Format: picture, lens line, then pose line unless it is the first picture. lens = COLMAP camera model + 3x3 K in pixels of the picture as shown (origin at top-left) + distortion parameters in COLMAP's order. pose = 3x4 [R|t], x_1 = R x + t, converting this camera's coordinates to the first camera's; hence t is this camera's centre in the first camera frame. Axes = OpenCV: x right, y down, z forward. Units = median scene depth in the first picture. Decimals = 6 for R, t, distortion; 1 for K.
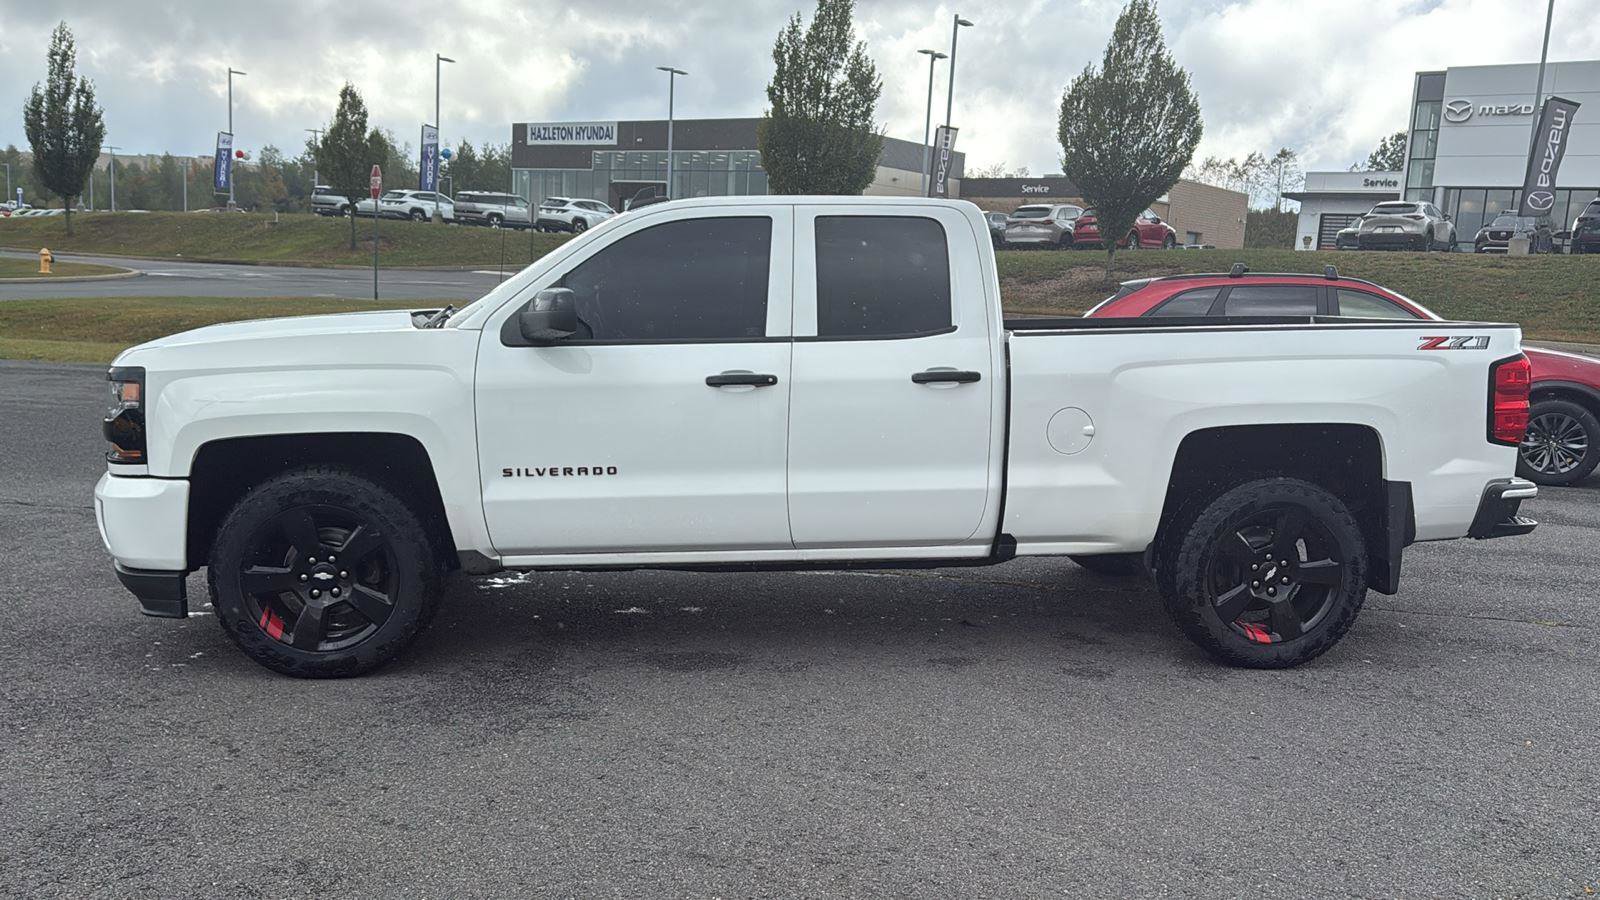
lens RADIAL K [[1268.4, 0, 826.0], [0, 1268.4, 473.2], [0, 0, 1]] dist [0.138715, -0.219005]
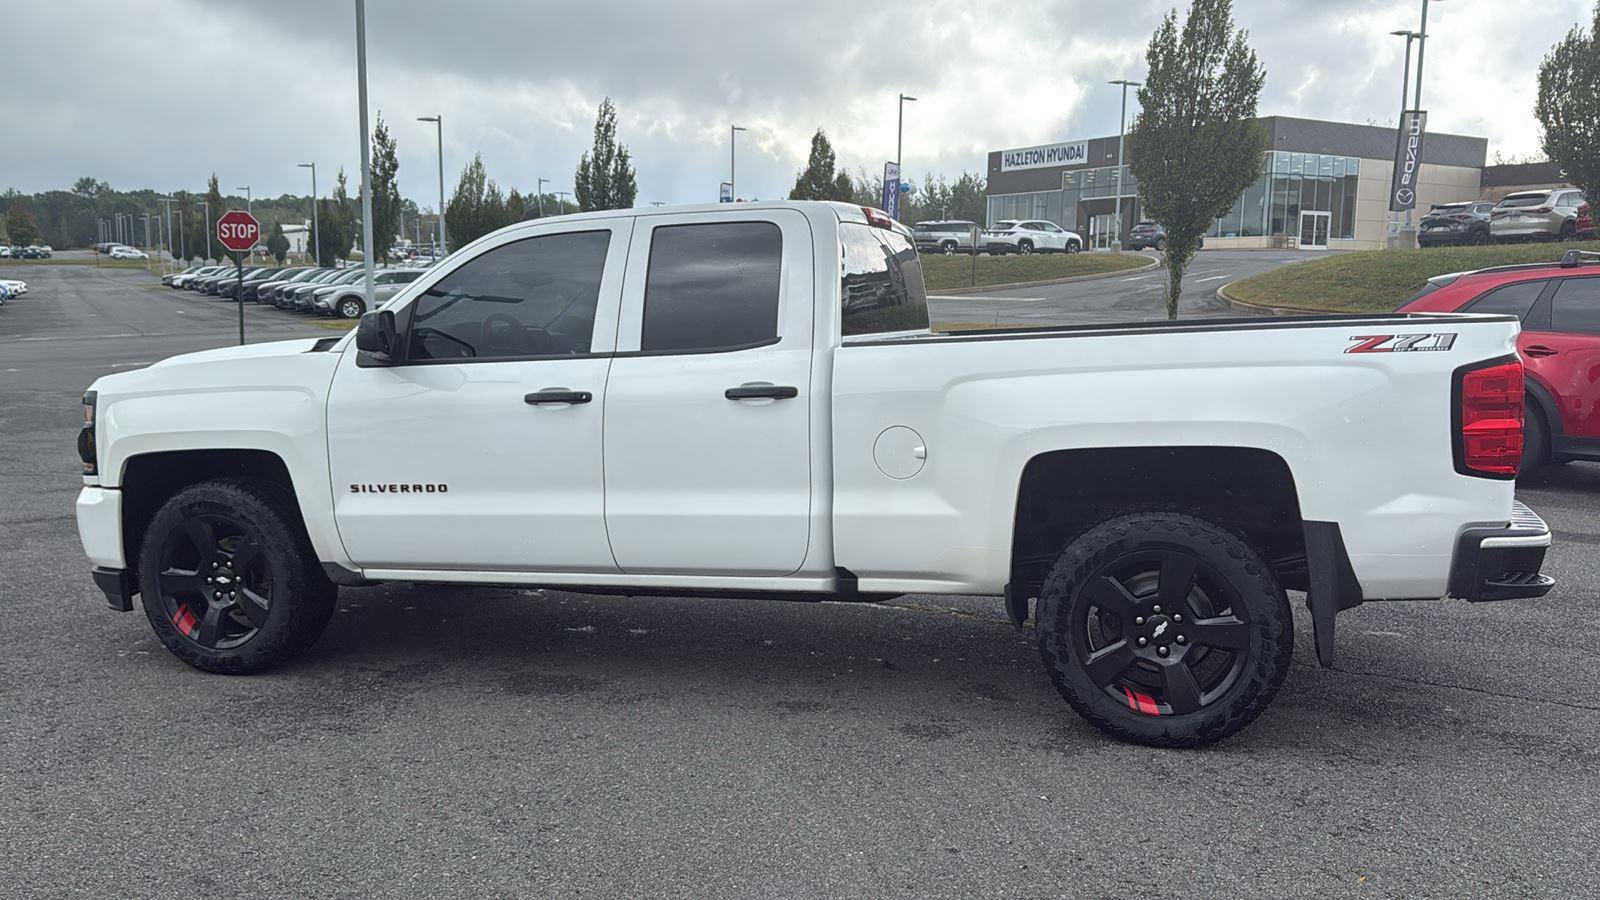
lens RADIAL K [[1265.5, 0, 824.0], [0, 1265.5, 446.1], [0, 0, 1]] dist [0.169747, -0.313227]
pose [[0.924871, 0.006044, -0.380234, 0.413216], [-0.019710, 0.999292, -0.032058, -0.007307], [0.379771, 0.037144, 0.924335, 0.145590]]
